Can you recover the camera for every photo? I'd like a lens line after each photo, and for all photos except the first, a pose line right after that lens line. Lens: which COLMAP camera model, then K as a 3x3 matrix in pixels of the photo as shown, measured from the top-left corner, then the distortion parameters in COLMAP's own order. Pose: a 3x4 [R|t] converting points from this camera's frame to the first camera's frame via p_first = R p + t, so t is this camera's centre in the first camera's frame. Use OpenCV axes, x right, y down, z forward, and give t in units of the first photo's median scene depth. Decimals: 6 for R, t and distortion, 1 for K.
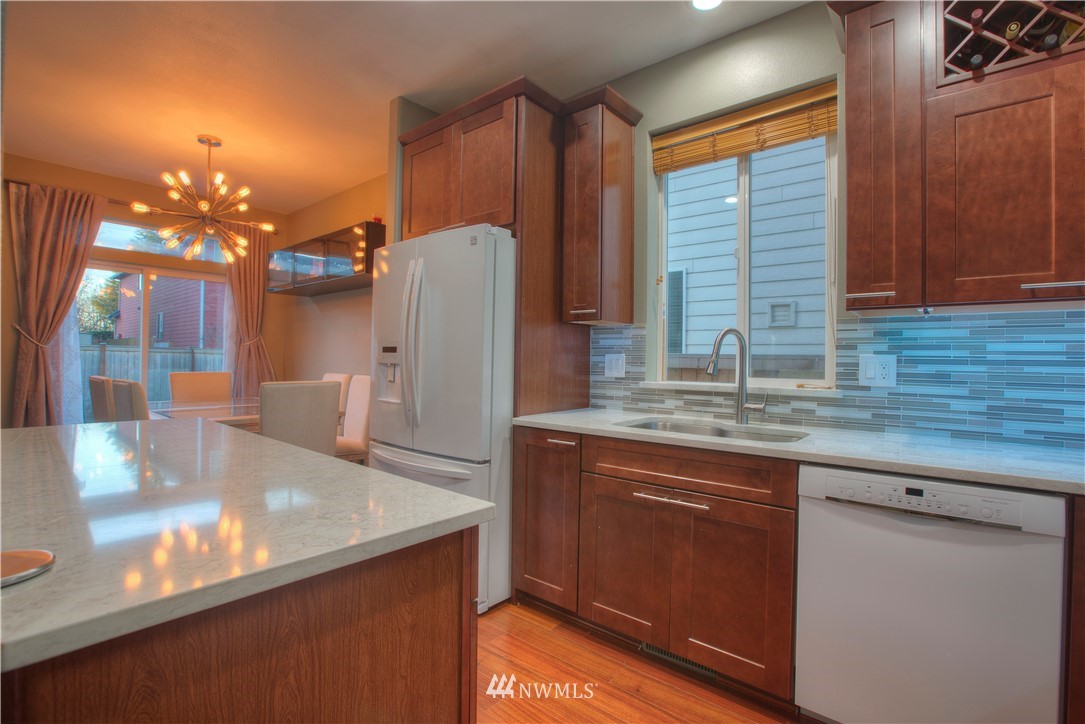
lens RADIAL K [[494.6, 0, 534.5], [0, 494.6, 354.9], [0, 0, 1]] dist [-0.005014, 0.000018]
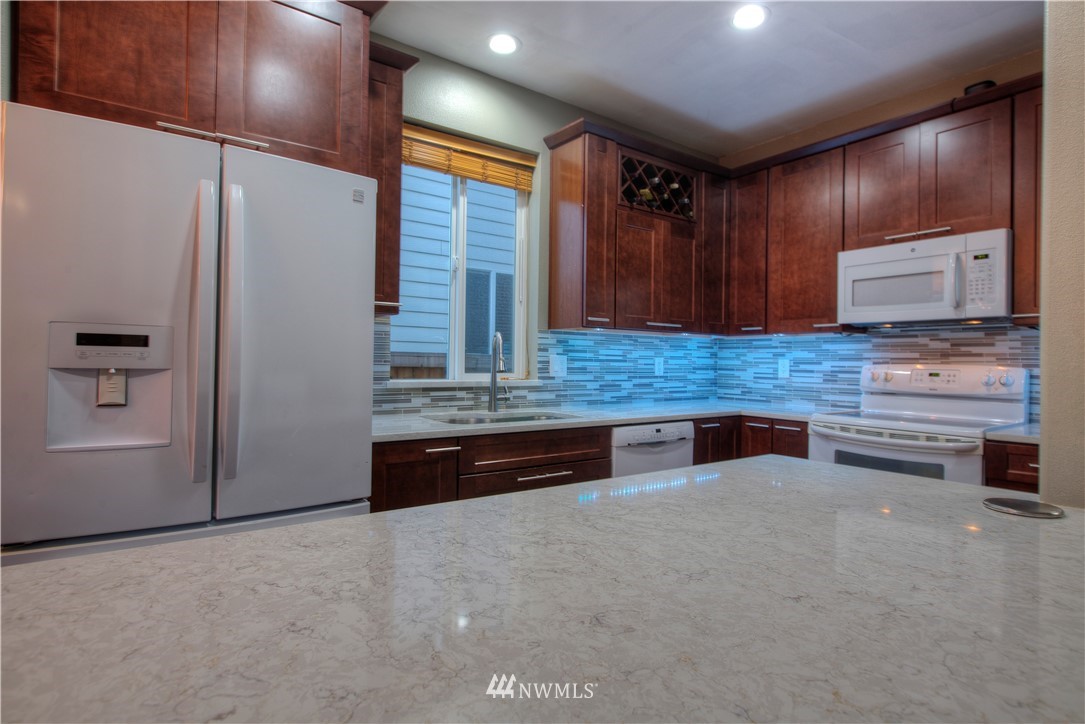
lens RADIAL K [[564.7, 0, 540.5], [0, 564.7, 359.7], [0, 0, 1]] dist [0.001127, 0.000203]
pose [[0.263231, -0.008740, 0.964693, -0.983389], [-0.020687, 0.999678, 0.014702, -0.011479], [-0.964511, -0.023827, 0.262965, 0.596000]]
